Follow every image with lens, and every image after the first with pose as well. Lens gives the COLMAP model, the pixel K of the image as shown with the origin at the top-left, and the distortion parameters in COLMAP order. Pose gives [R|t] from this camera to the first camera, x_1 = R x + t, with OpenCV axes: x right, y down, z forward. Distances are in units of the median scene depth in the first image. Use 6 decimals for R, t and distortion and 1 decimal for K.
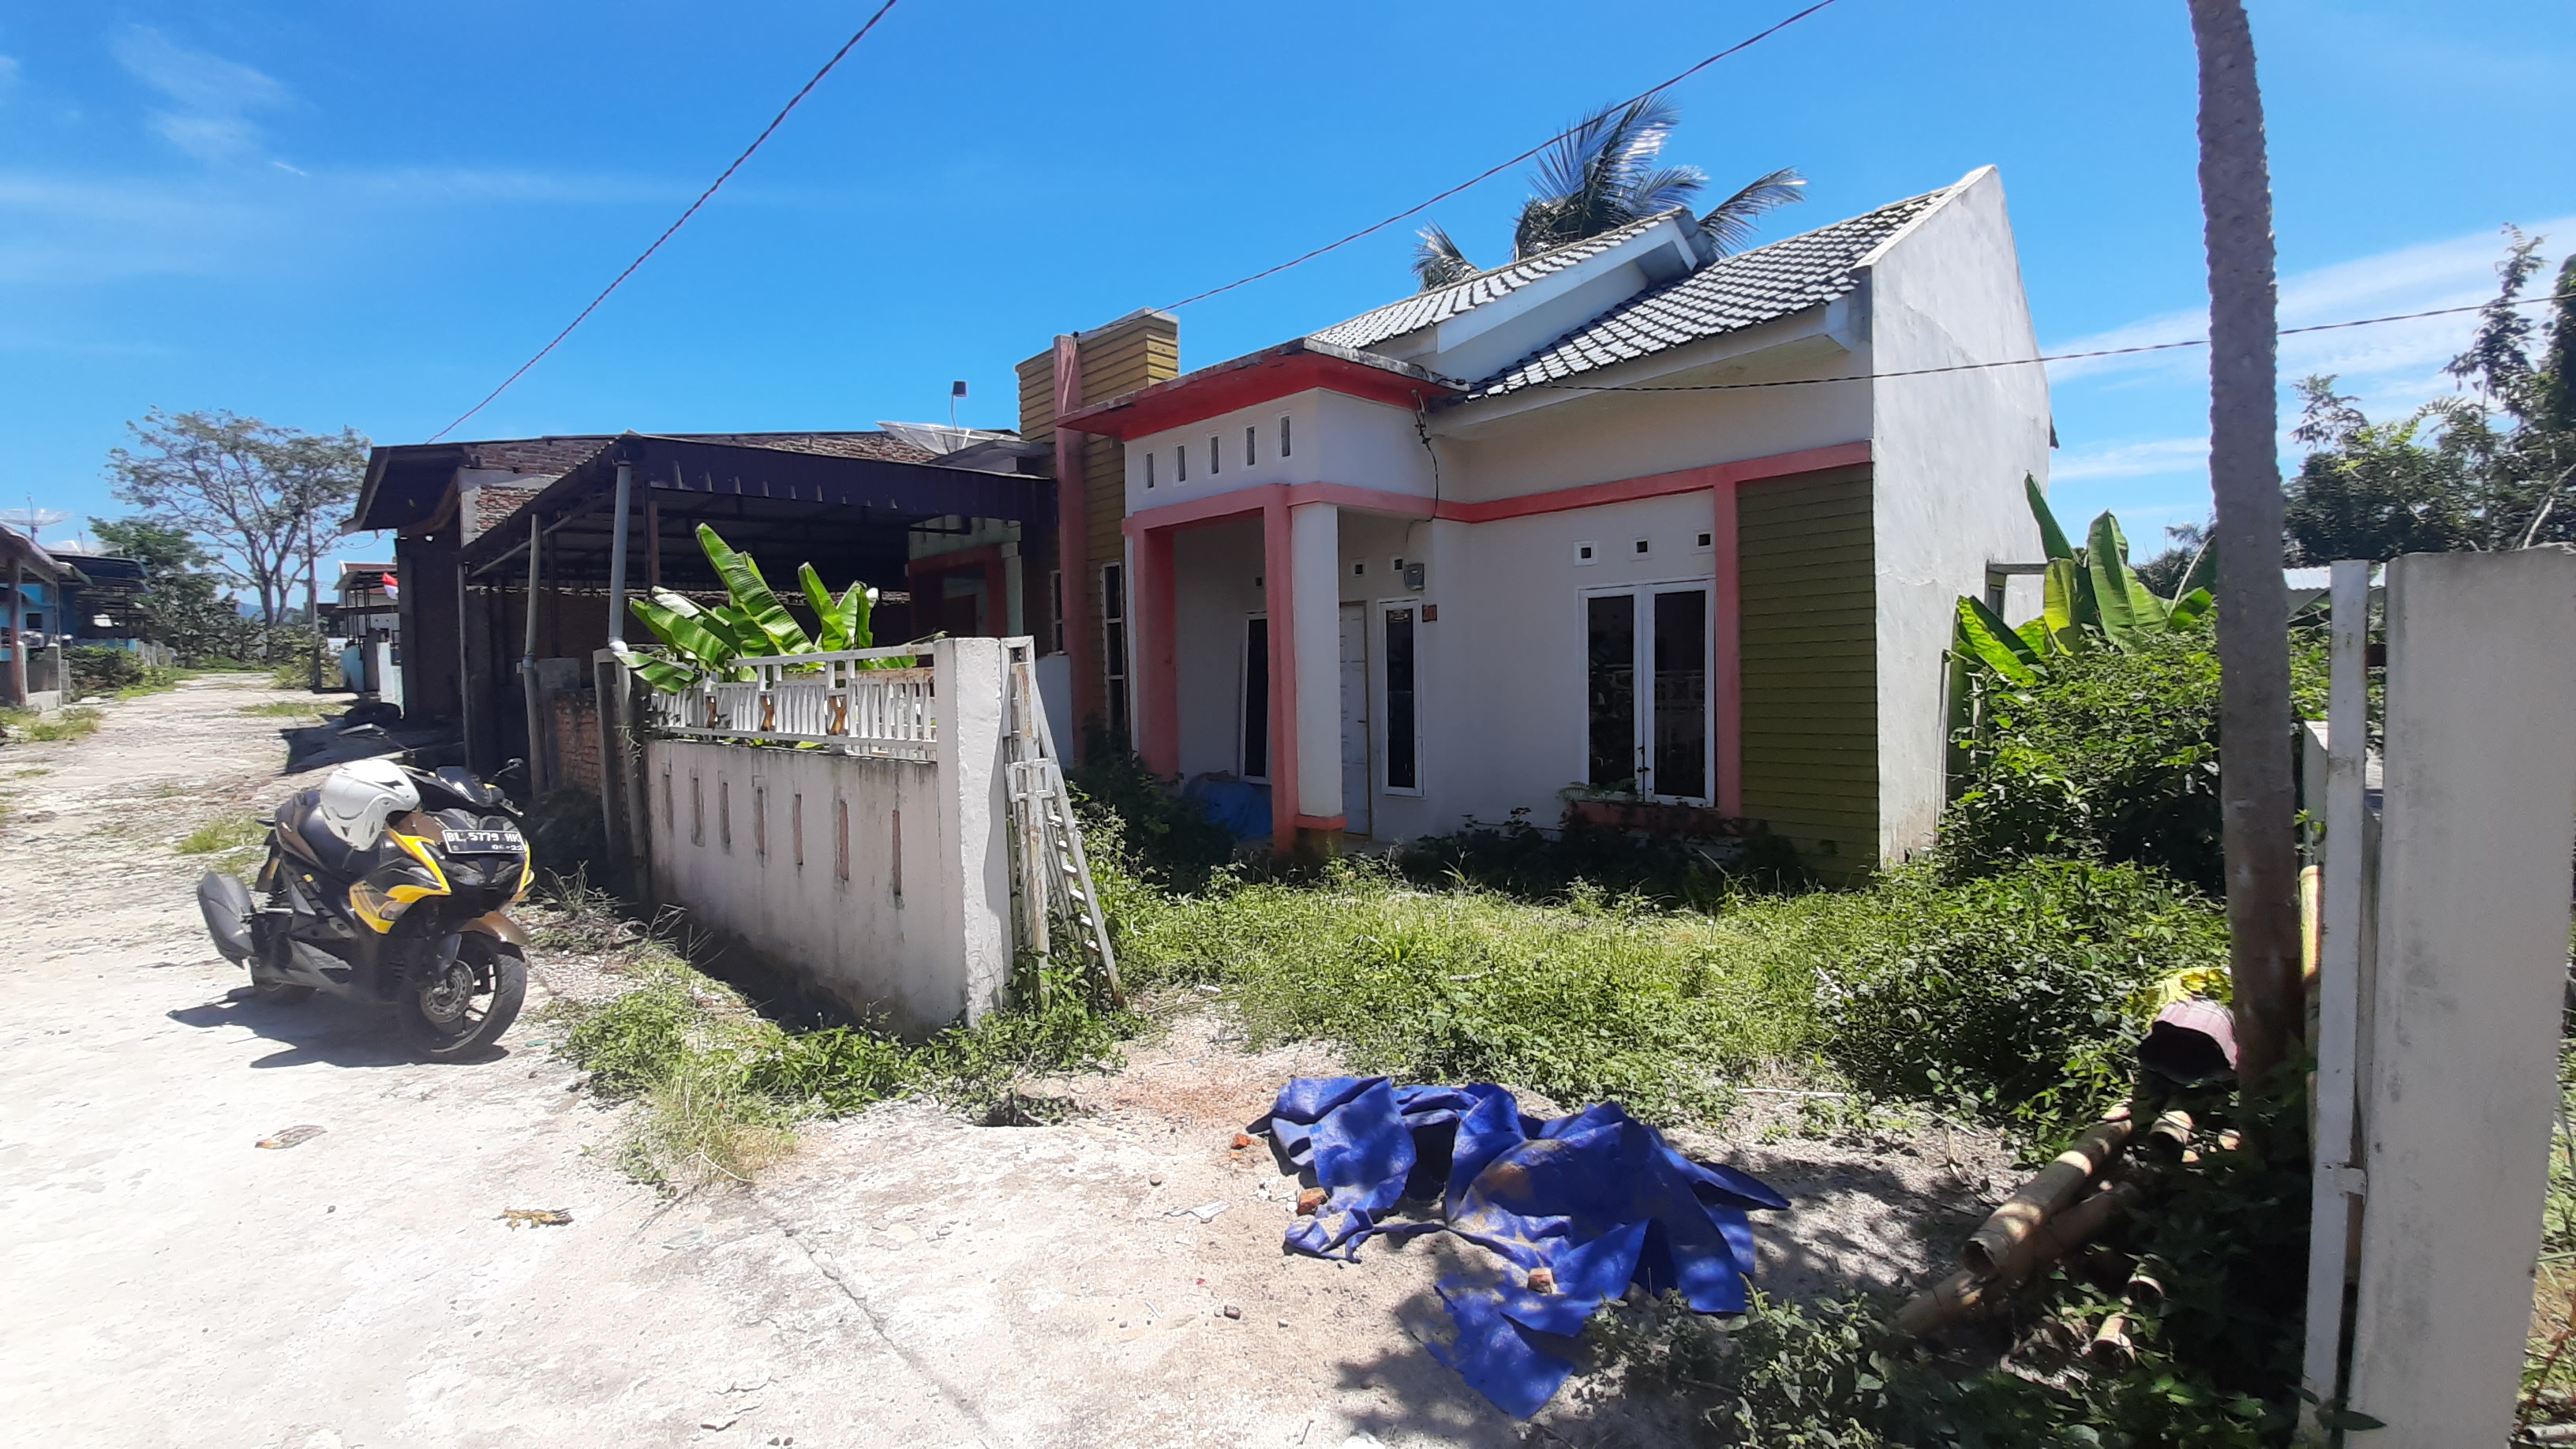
lens RADIAL K [[991.2, 0, 1264.1], [0, 991.2, 712.9], [0, 0, 1]] dist [-0.008755, -0.000114]
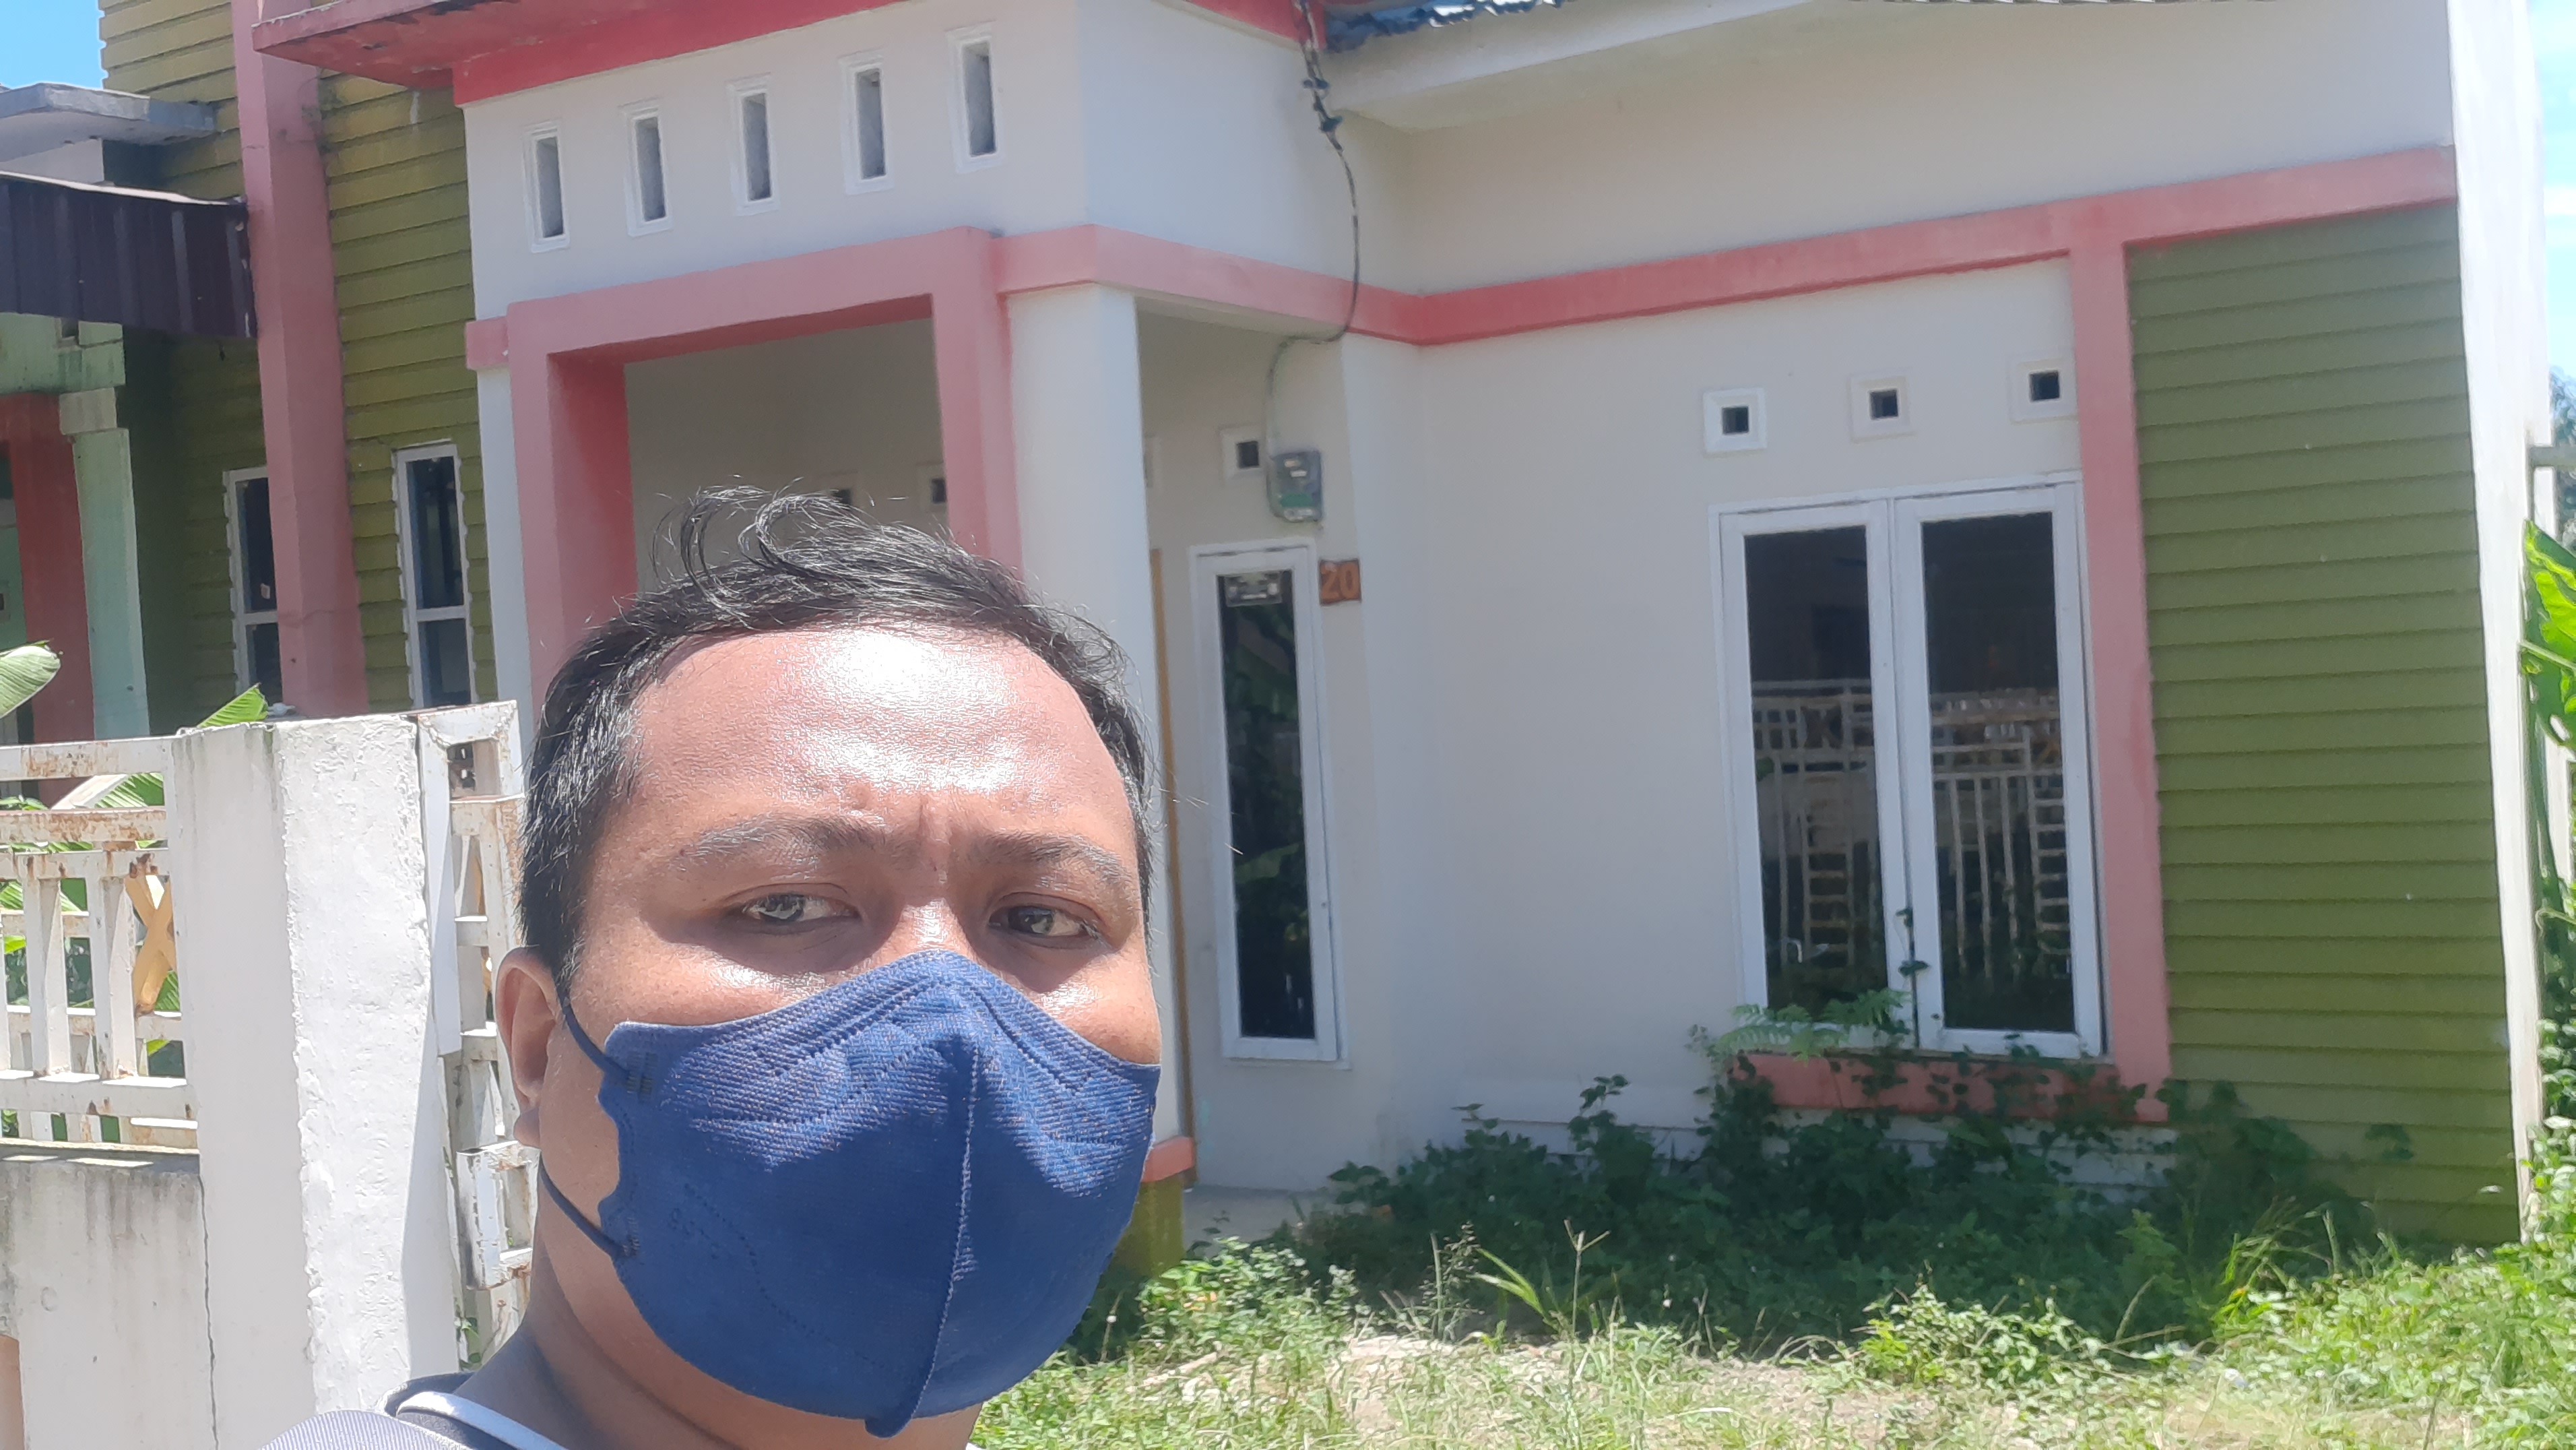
lens RADIAL K [[2363.7, 0, 1236.7], [0, 2363.7, 734.5], [0, 0, 1]] dist [0.096044, -0.194518]
pose [[0.967281, -0.033115, 0.251537, -0.108791], [0.040548, 0.998879, -0.024424, -0.022162], [-0.250446, 0.033825, 0.967539, 0.138888]]
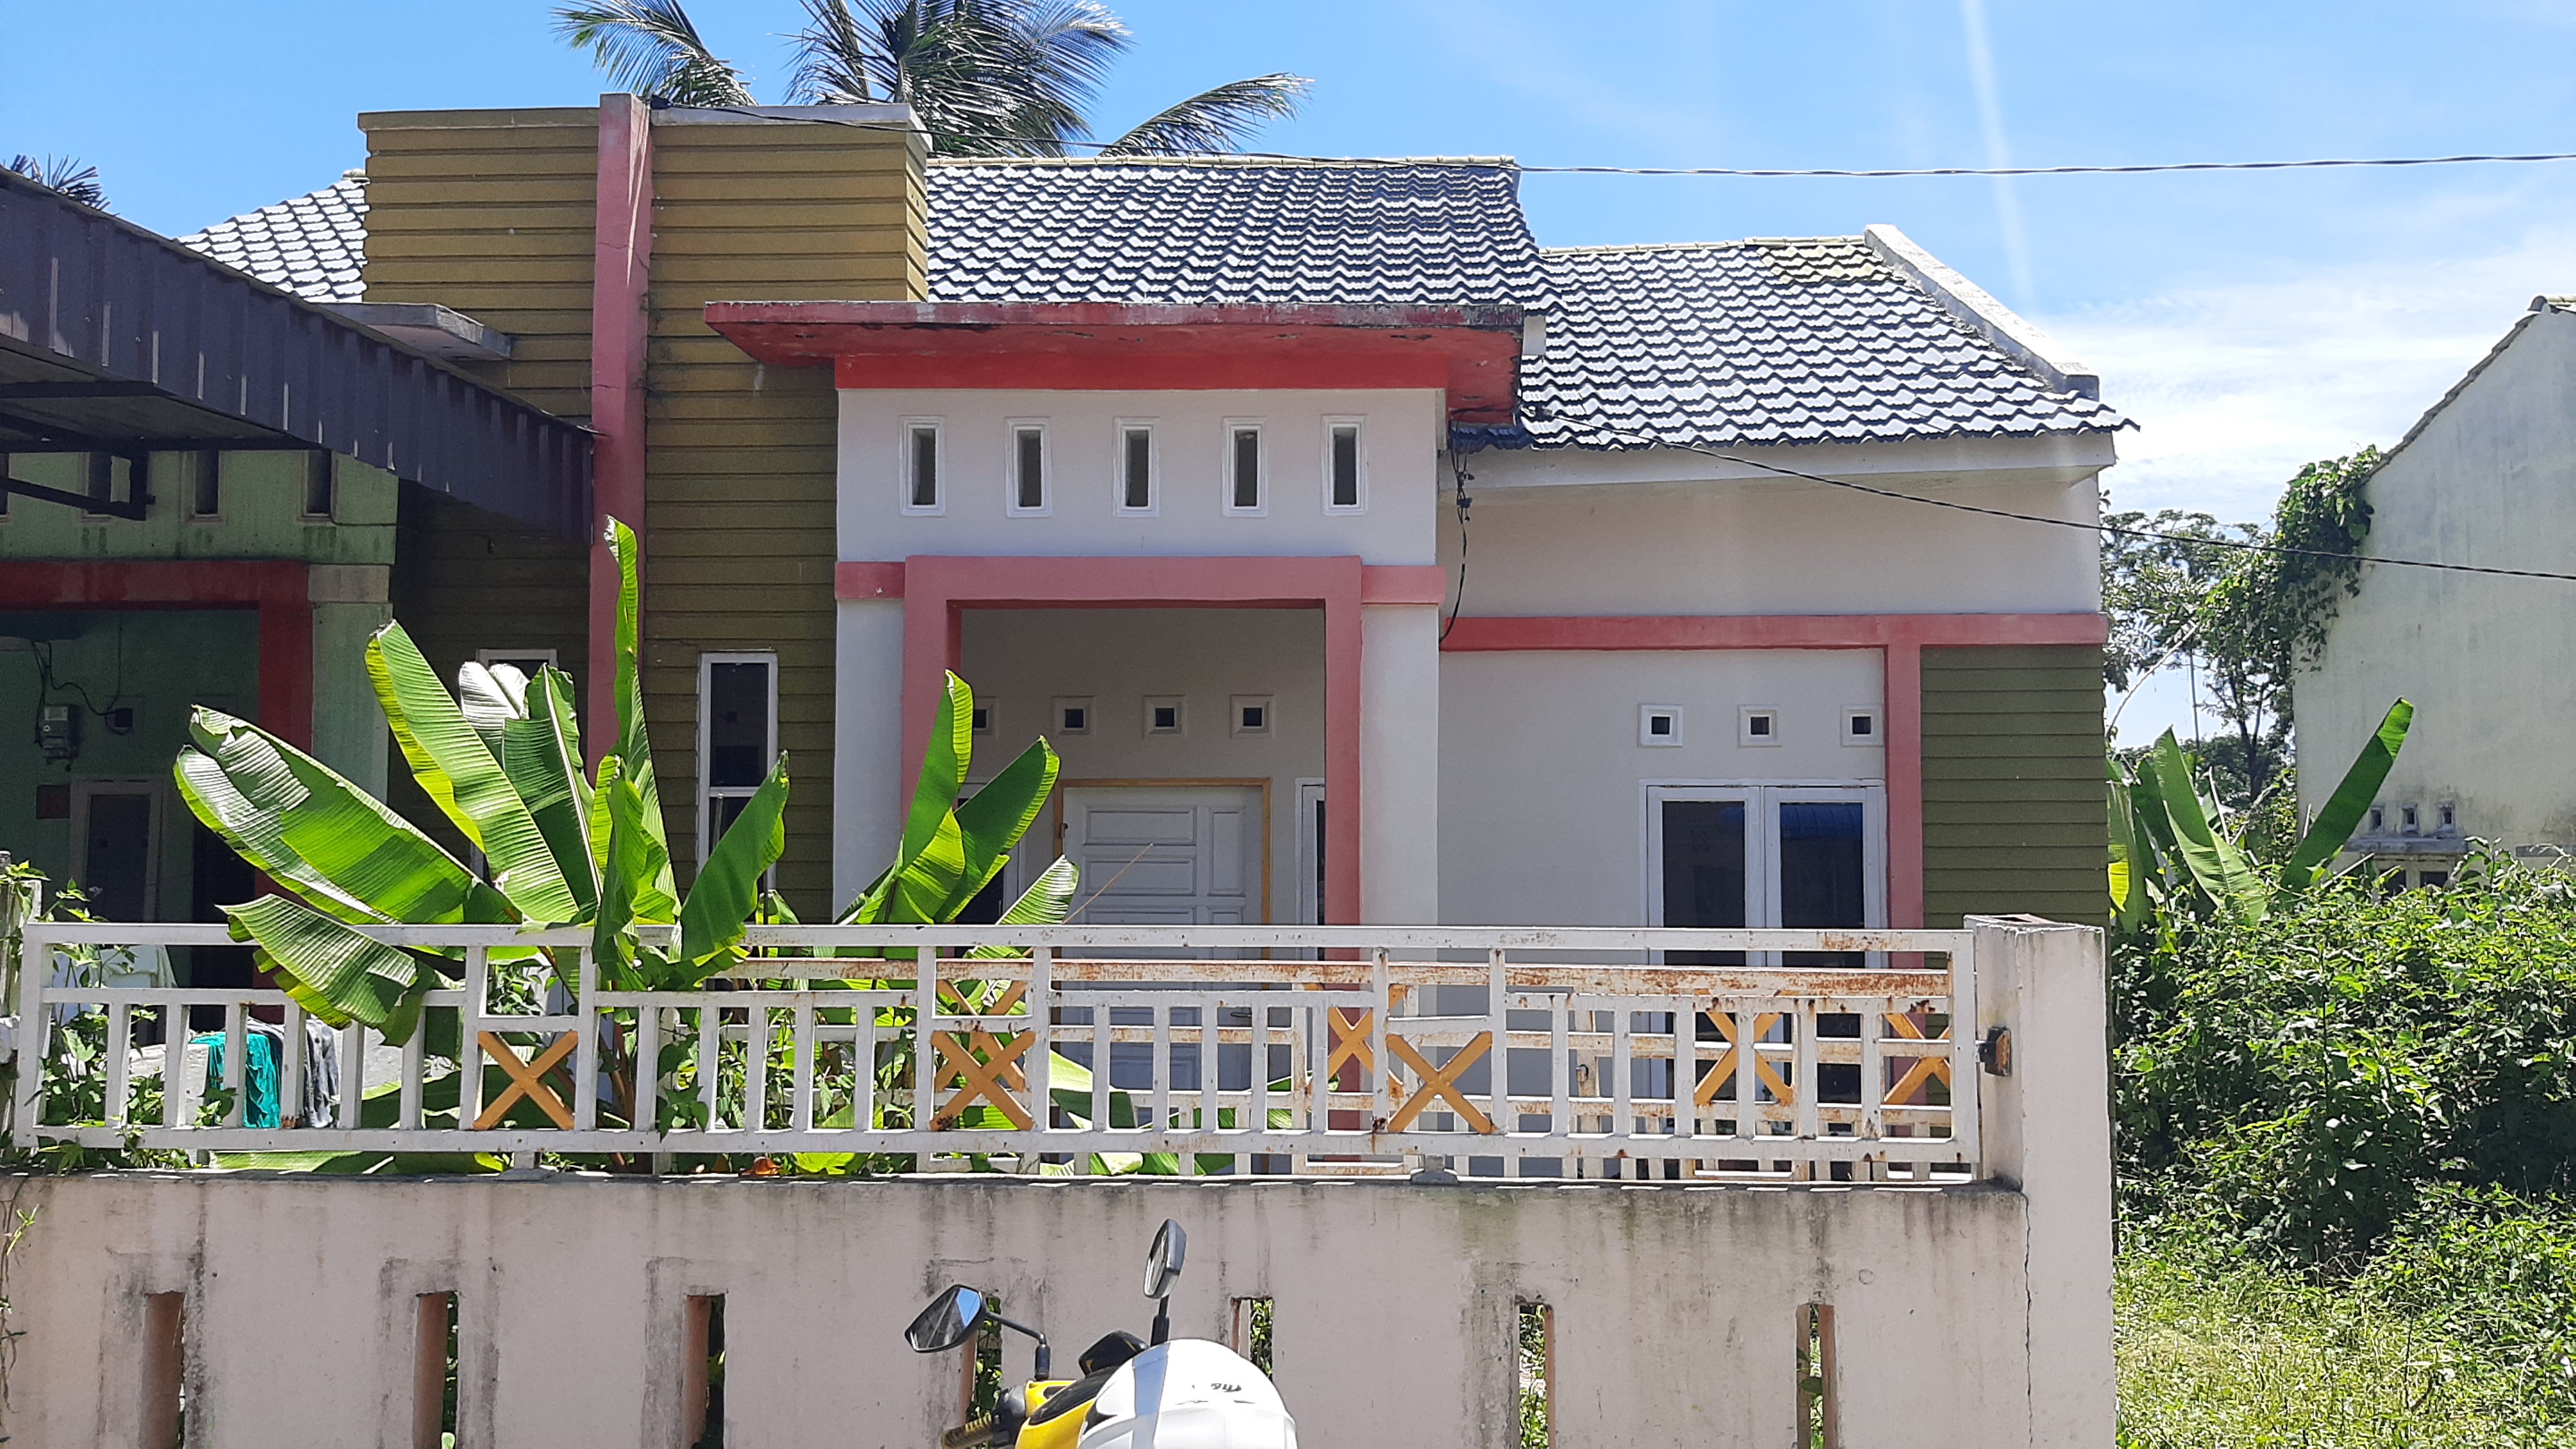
lens RADIAL K [[1987.4, 0, 1288.0], [0, 1987.4, 724.5], [0, 0, 1]] dist [0.136170, -0.281783]
pose [[0.749266, 0.066746, 0.658897, -0.635855], [0.004960, 0.994315, -0.106364, -0.035656], [-0.662251, 0.082962, 0.744675, 0.252309]]
